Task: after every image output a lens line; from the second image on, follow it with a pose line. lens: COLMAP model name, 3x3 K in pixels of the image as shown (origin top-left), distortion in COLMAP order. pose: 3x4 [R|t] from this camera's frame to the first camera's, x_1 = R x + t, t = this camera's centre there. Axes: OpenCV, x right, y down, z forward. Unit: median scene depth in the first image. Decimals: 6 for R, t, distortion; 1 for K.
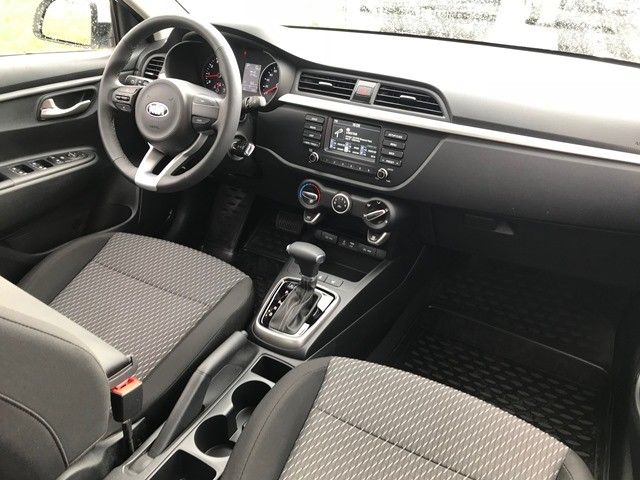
lens RADIAL K [[523.9, 0, 320.0], [0, 523.9, 240.0], [0, 0, 1]] dist [0.065473, -0.101989]
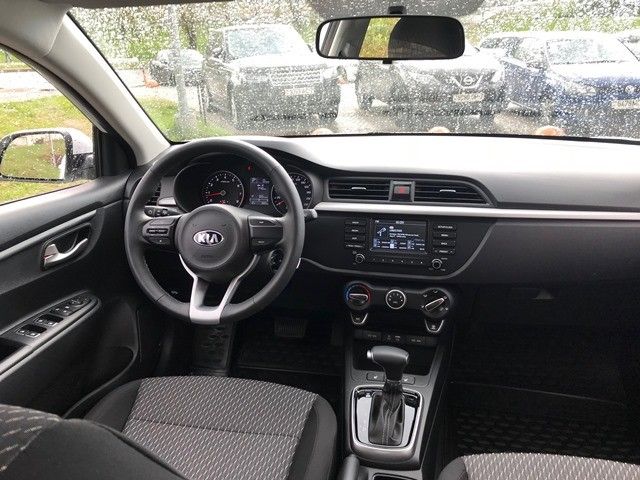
lens RADIAL K [[523.9, 0, 320.0], [0, 523.9, 240.0], [0, 0, 1]] dist [0.065473, -0.101989]
pose [[0.949146, -0.155888, 0.273533, -0.364947], [0.197037, 0.971752, -0.129901, -0.079482], [-0.245556, 0.177191, 0.953051, 0.054124]]
